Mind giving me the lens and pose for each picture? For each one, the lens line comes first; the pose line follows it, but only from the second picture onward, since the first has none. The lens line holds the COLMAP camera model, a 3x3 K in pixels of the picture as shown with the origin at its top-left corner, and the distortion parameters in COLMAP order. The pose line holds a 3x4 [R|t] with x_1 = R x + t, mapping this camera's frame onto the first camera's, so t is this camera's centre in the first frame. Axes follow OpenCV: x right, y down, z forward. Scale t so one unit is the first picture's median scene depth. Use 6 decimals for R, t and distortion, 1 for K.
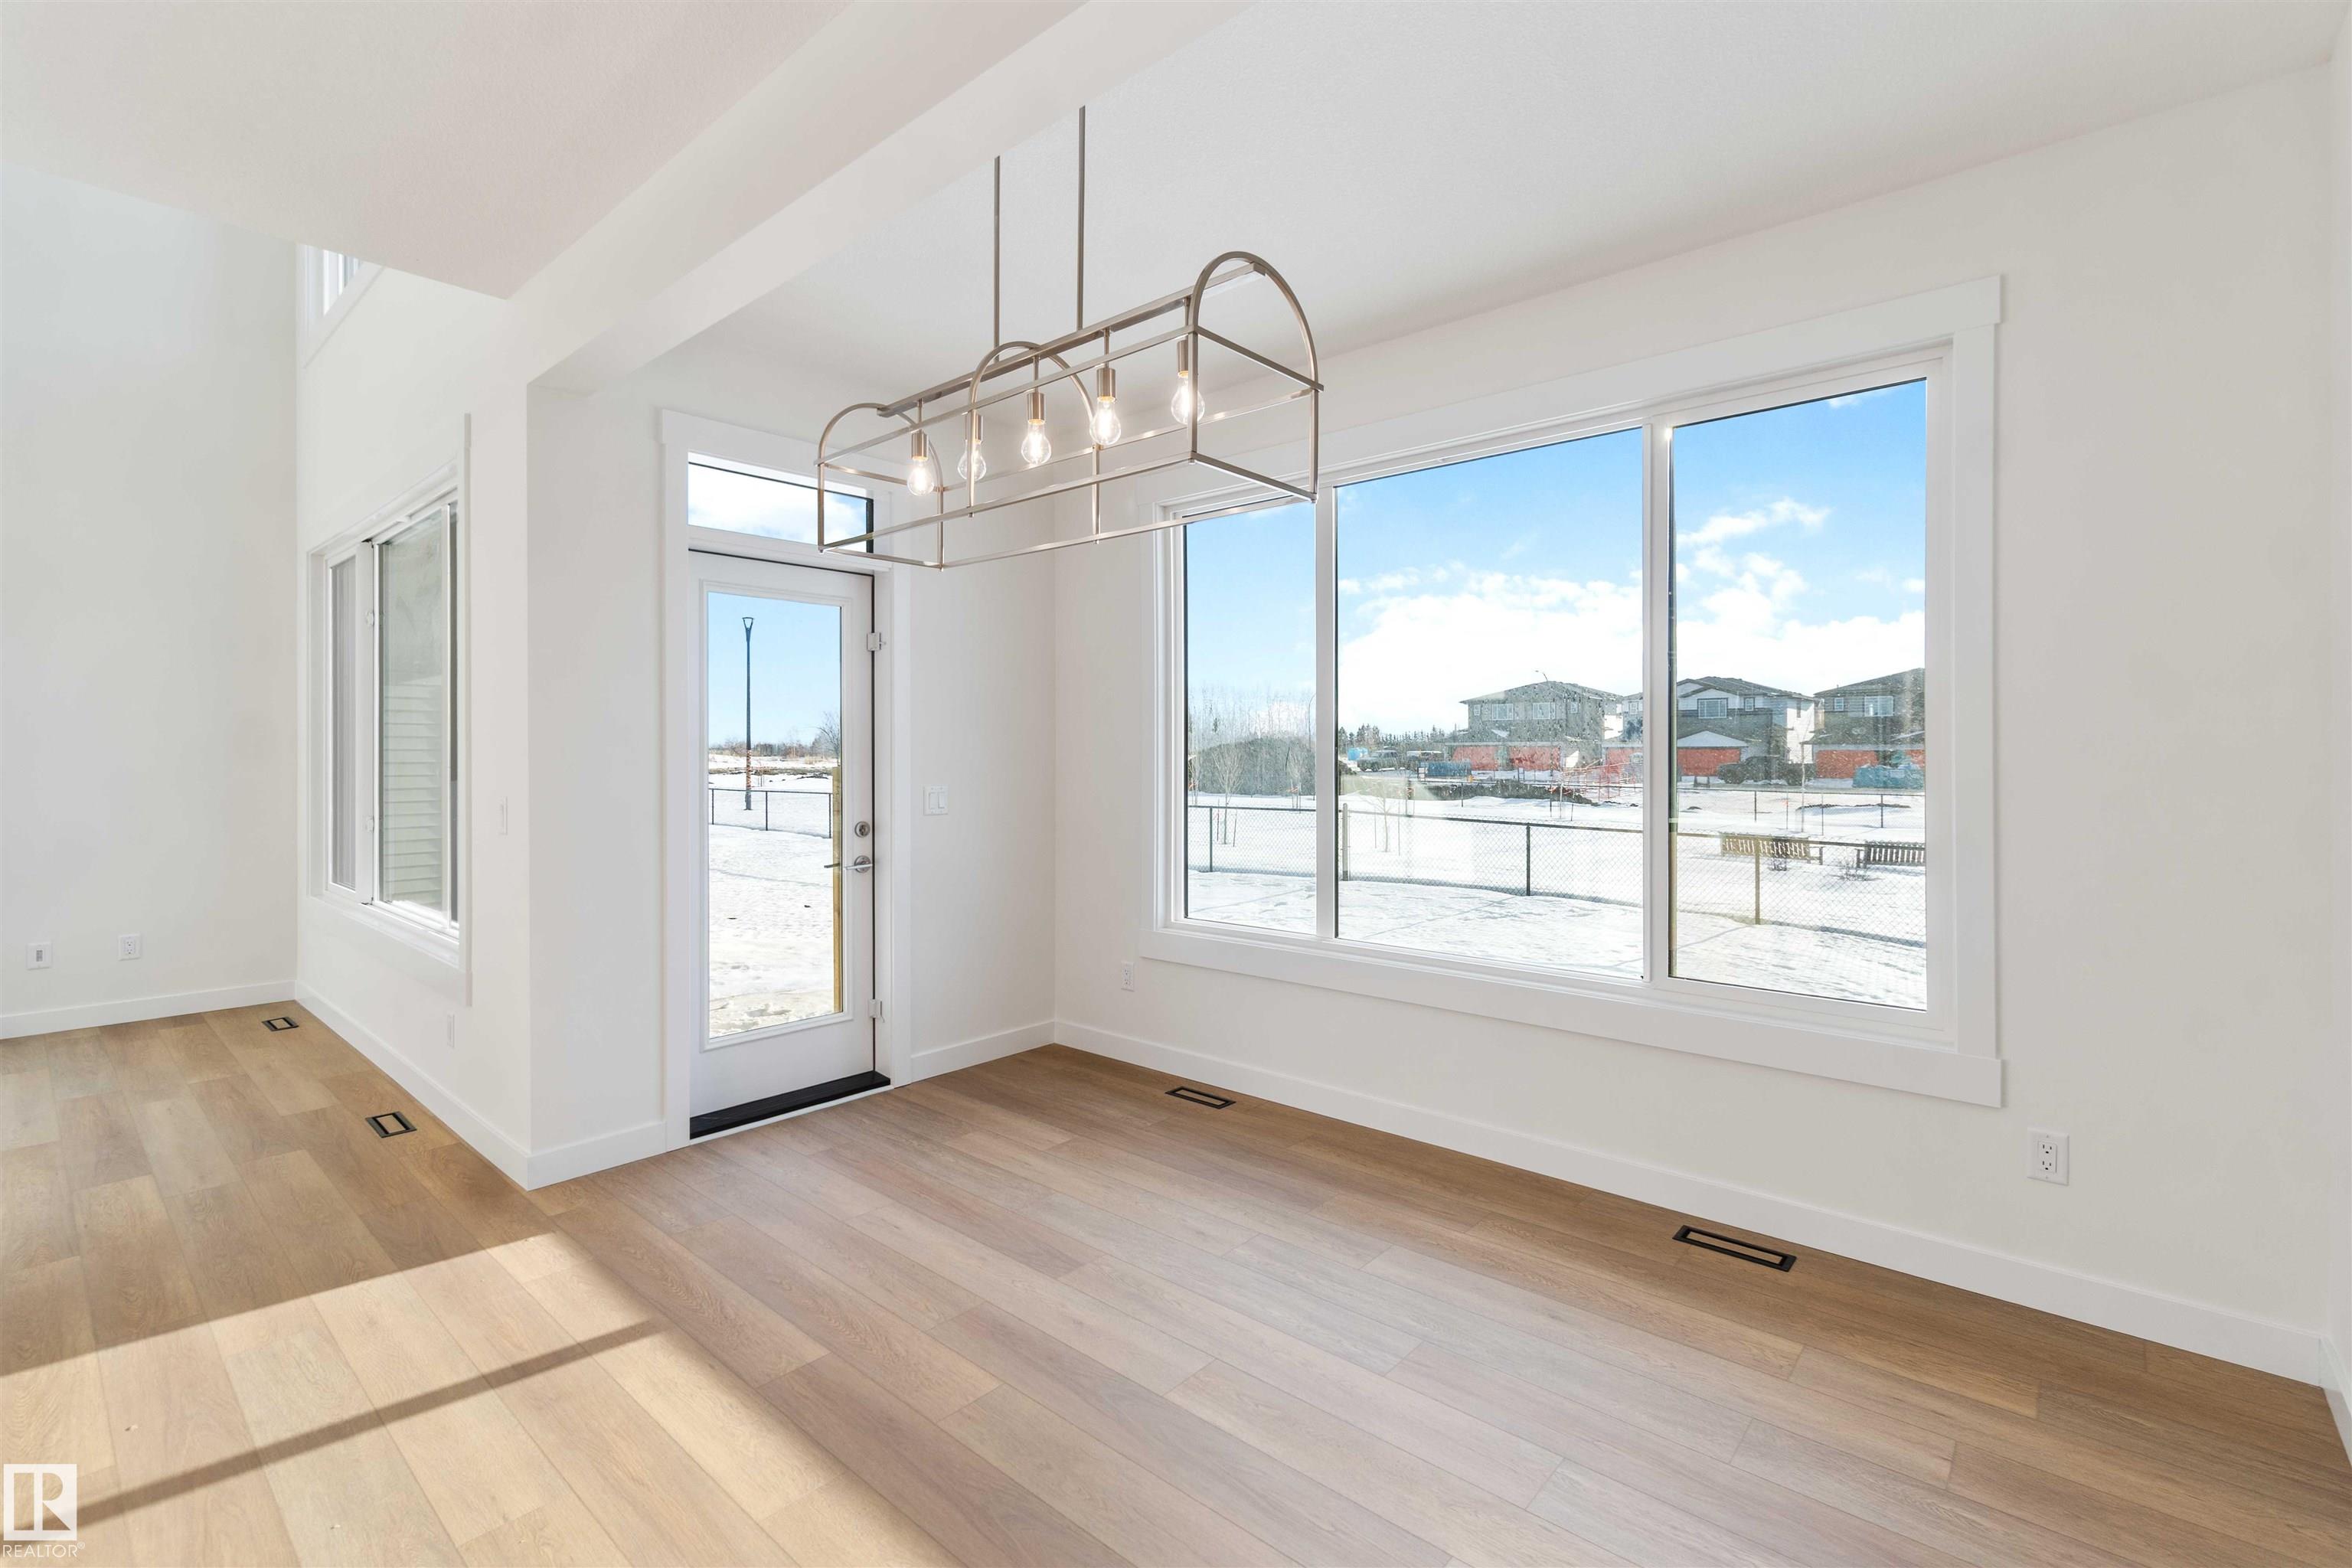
lens RADIAL K [[1053.1, 0, 1174.0], [0, 1053.1, 755.3], [0, 0, 1]] dist [-0.001757, -0.000236]
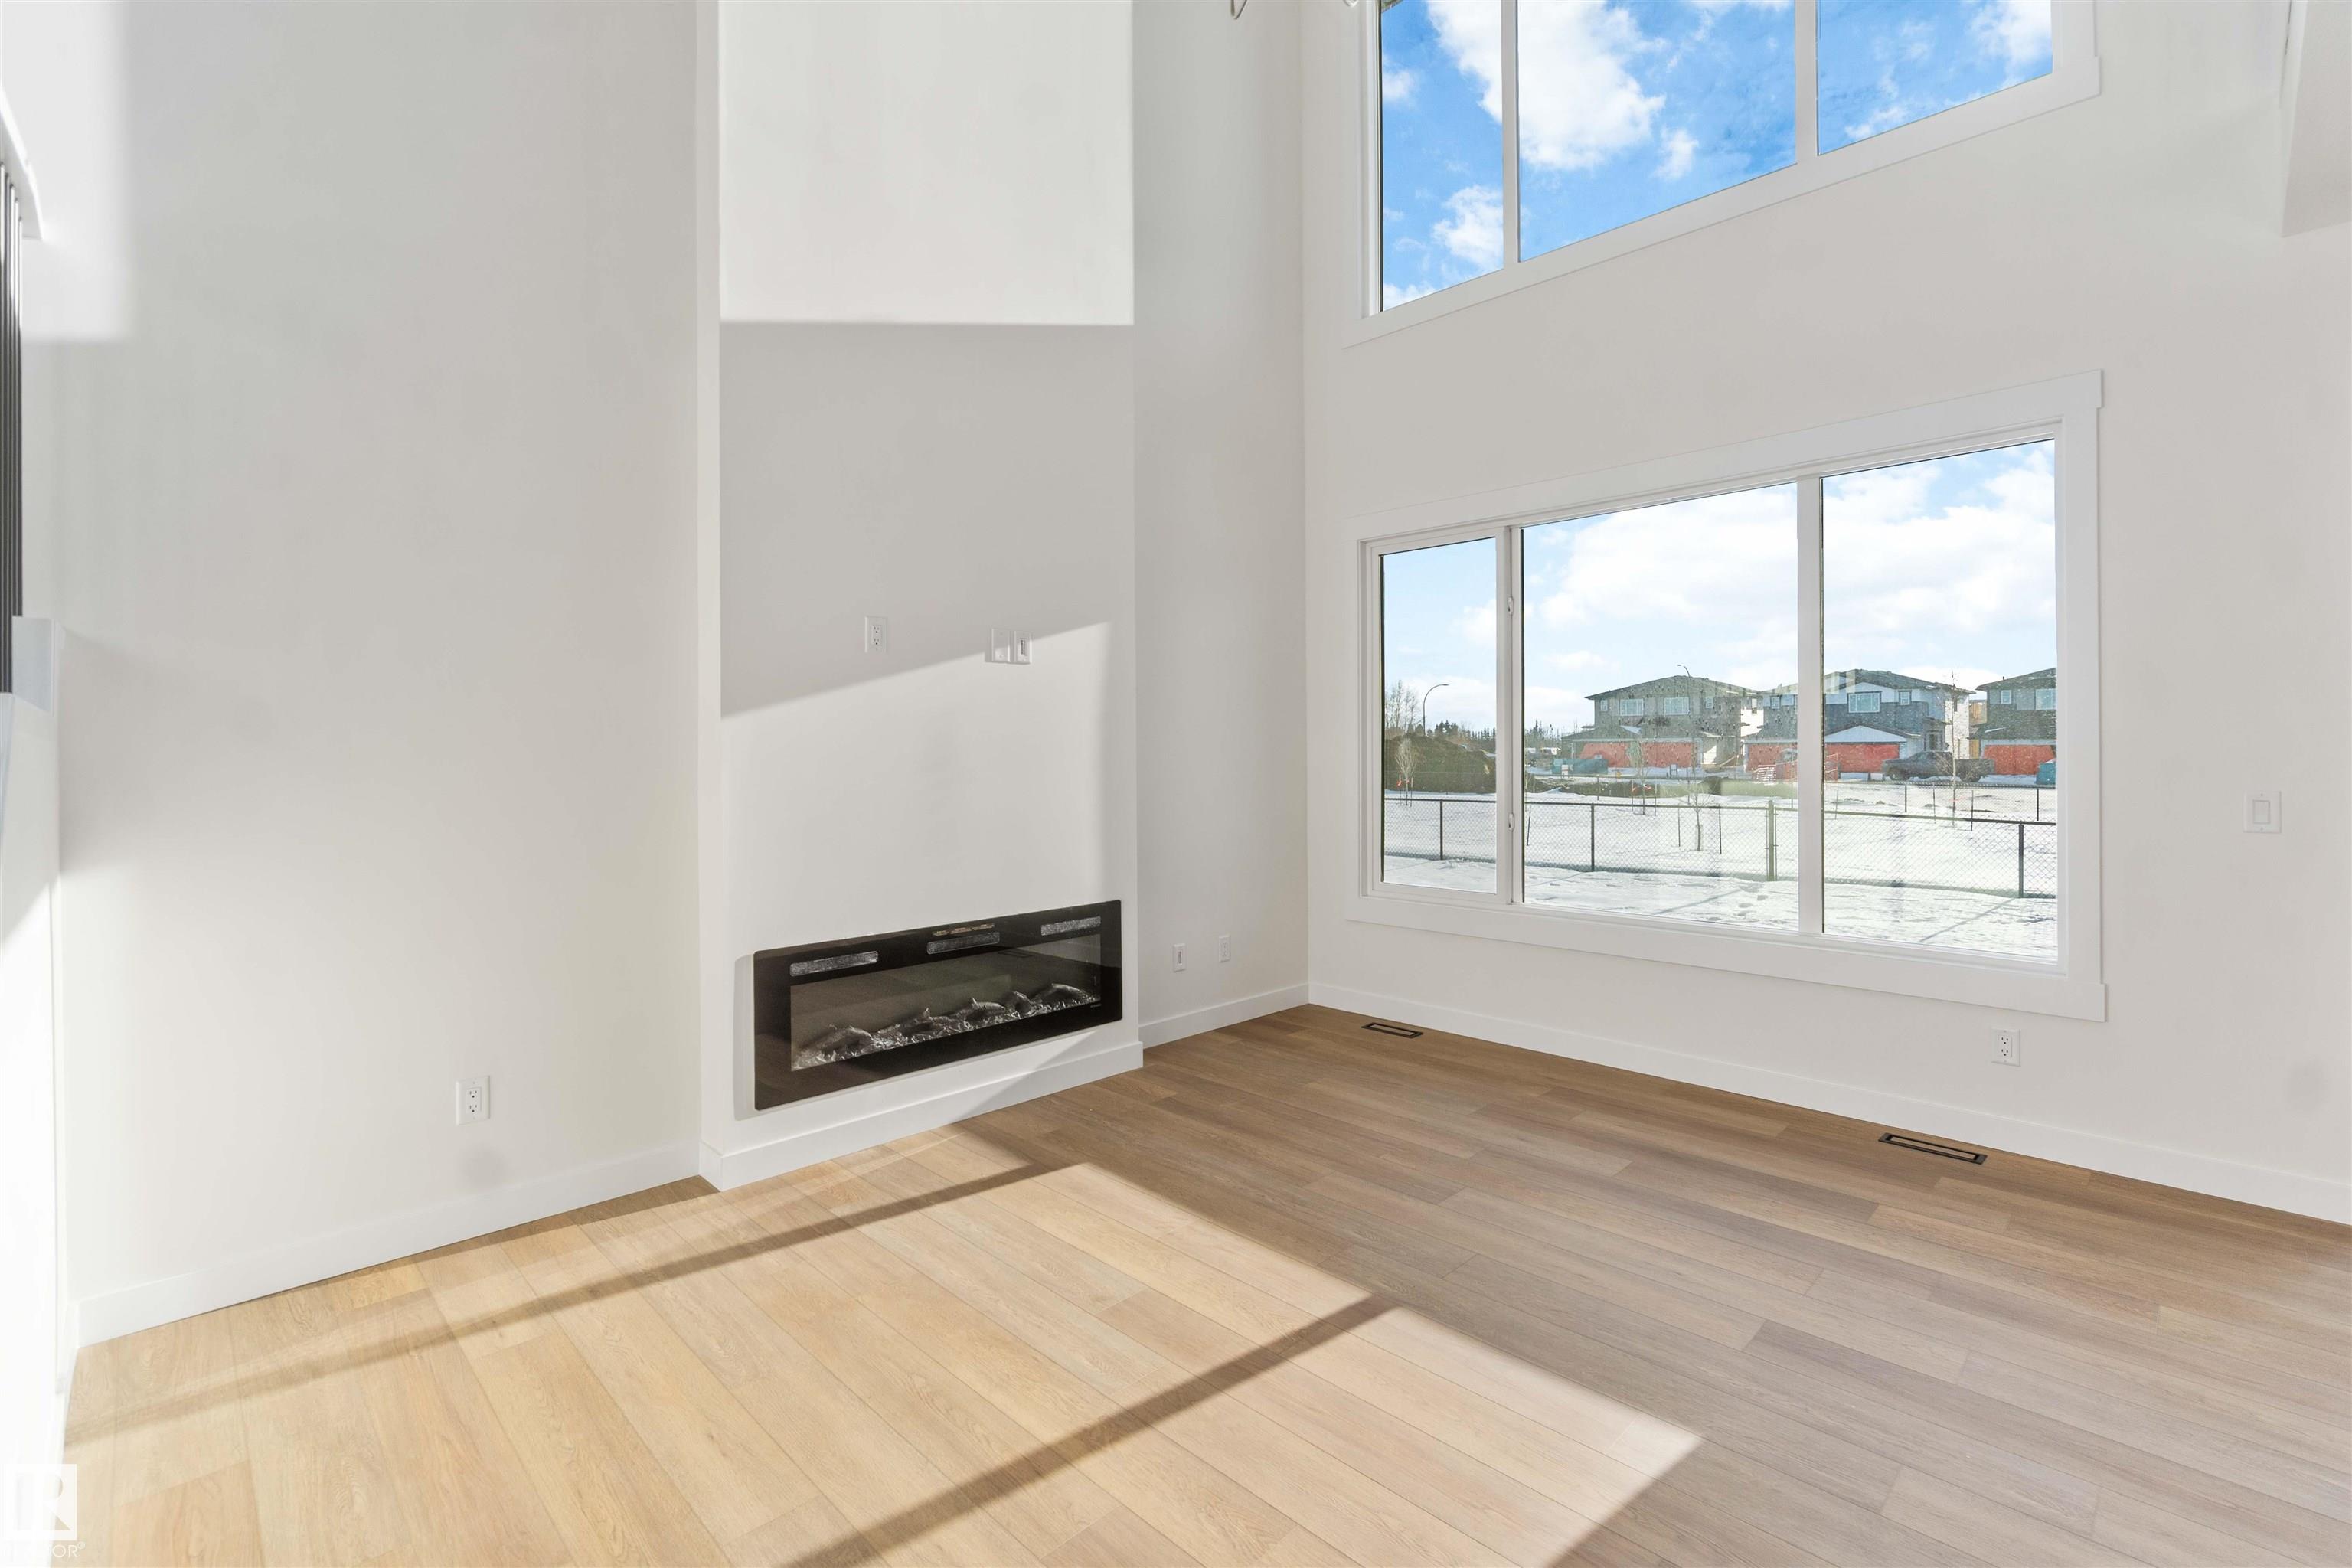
lens RADIAL K [[1048.8, 0, 1173.6], [0, 1048.8, 768.3], [0, 0, 1]] dist [-0.003993, 0.000154]
pose [[0.997705, -0.002276, -0.067670, -0.110966], [0.003218, 0.999899, 0.013818, 0.000386], [0.067631, -0.014004, 0.997612, 0.004053]]
